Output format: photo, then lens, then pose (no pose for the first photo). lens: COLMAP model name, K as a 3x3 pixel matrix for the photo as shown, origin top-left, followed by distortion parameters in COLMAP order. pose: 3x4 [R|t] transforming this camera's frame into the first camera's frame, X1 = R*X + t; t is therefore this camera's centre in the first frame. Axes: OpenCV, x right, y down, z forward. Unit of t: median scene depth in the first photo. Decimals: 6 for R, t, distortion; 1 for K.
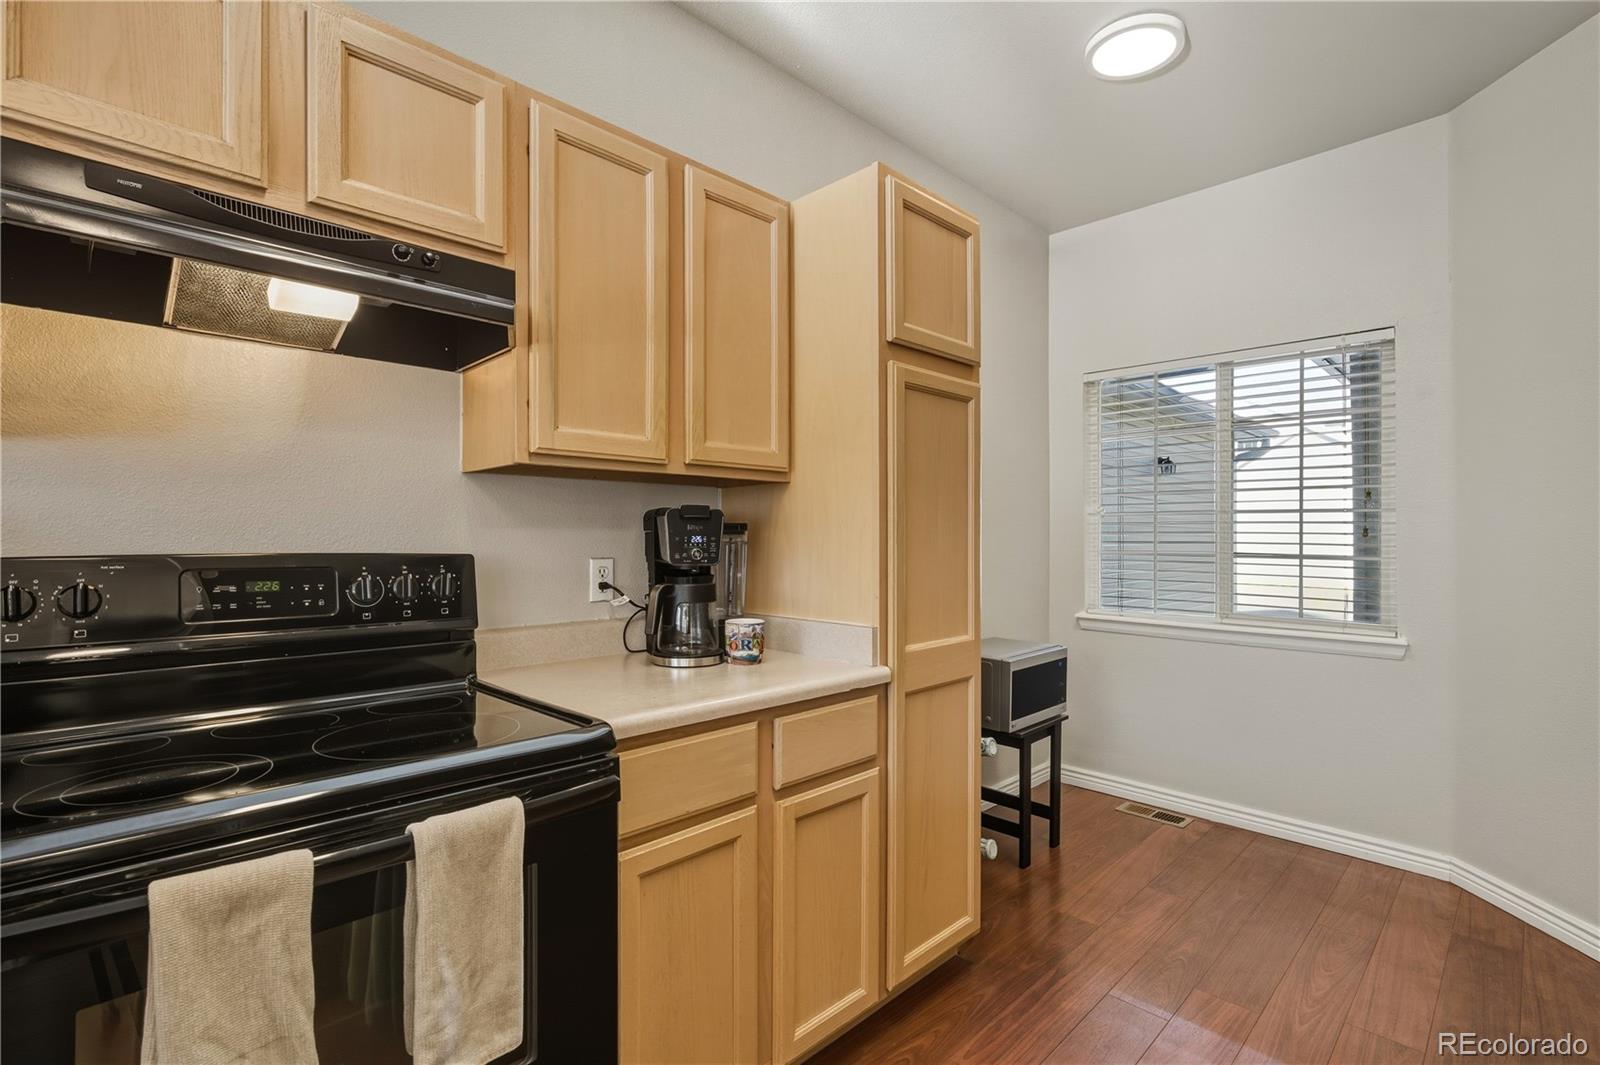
lens RADIAL K [[741.3, 0, 800.4], [0, 741.3, 536.9], [0, 0, 1]] dist [0.000092, -0.000336]
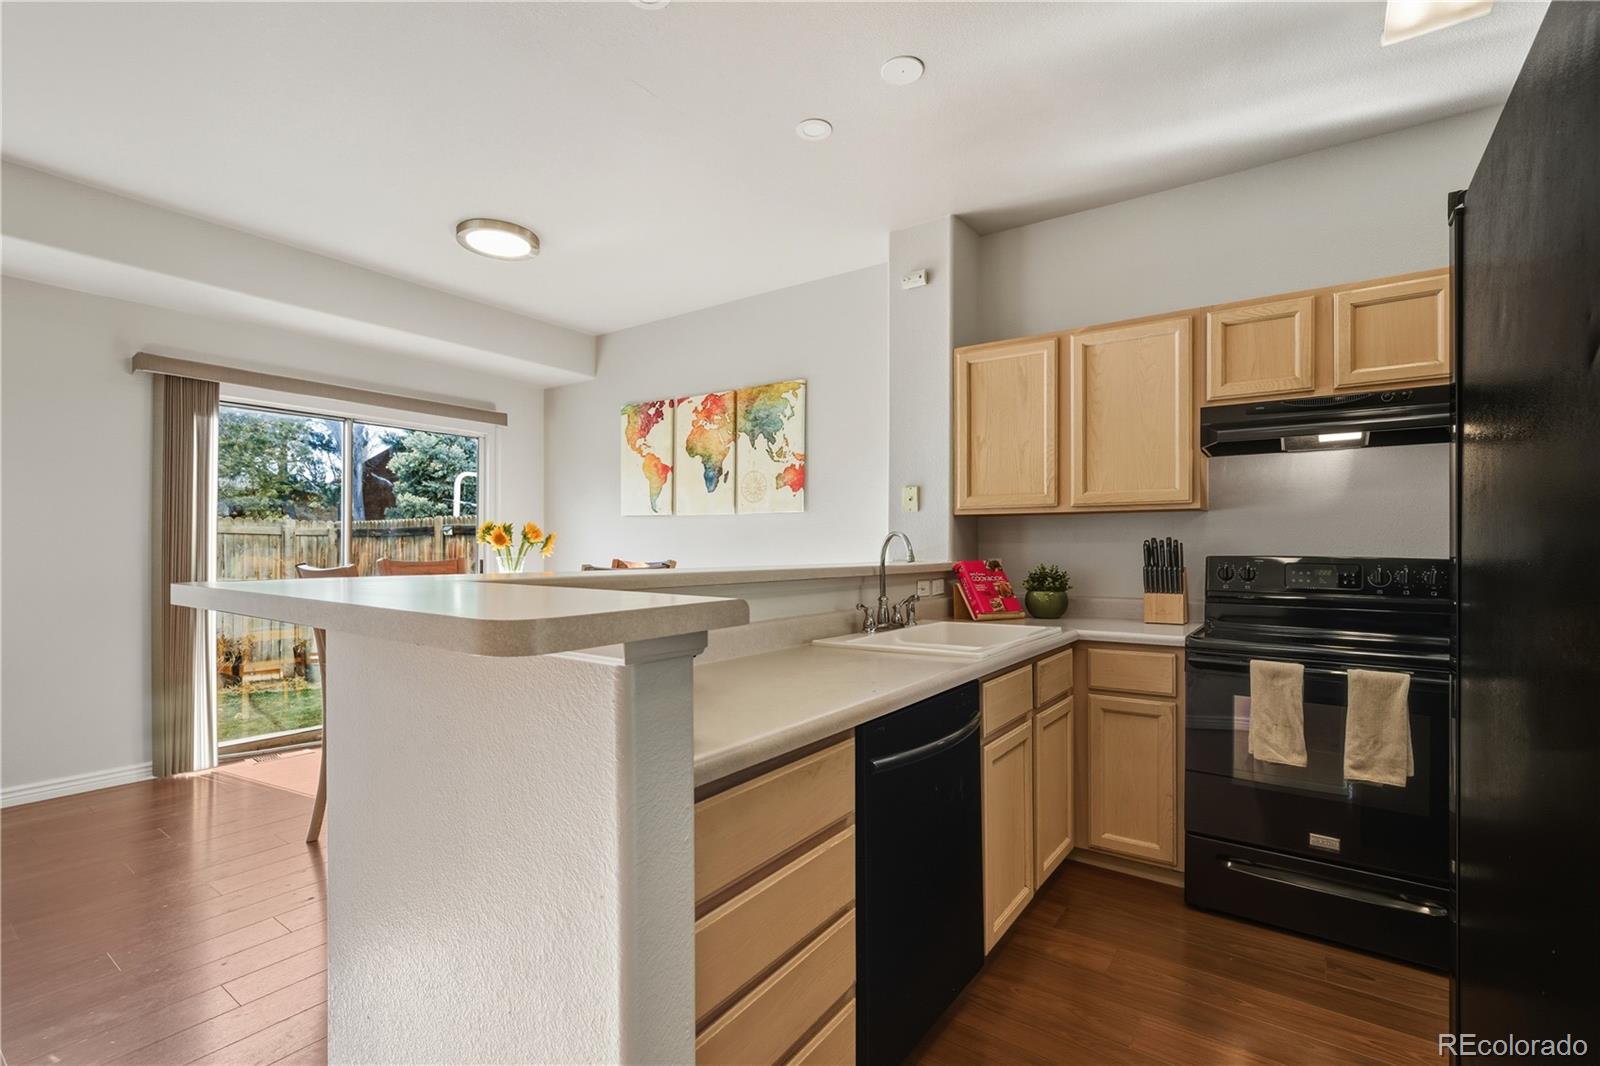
lens RADIAL K [[741.3, 0, 799.2], [0, 741.3, 540.4], [0, 0, 1]] dist [0.000092, -0.000336]
pose [[0.185424, -0.007040, -0.982633, 1.206006], [0.000731, 0.999975, -0.007026, -0.010553], [0.982658, 0.000585, 0.185424, -0.950130]]
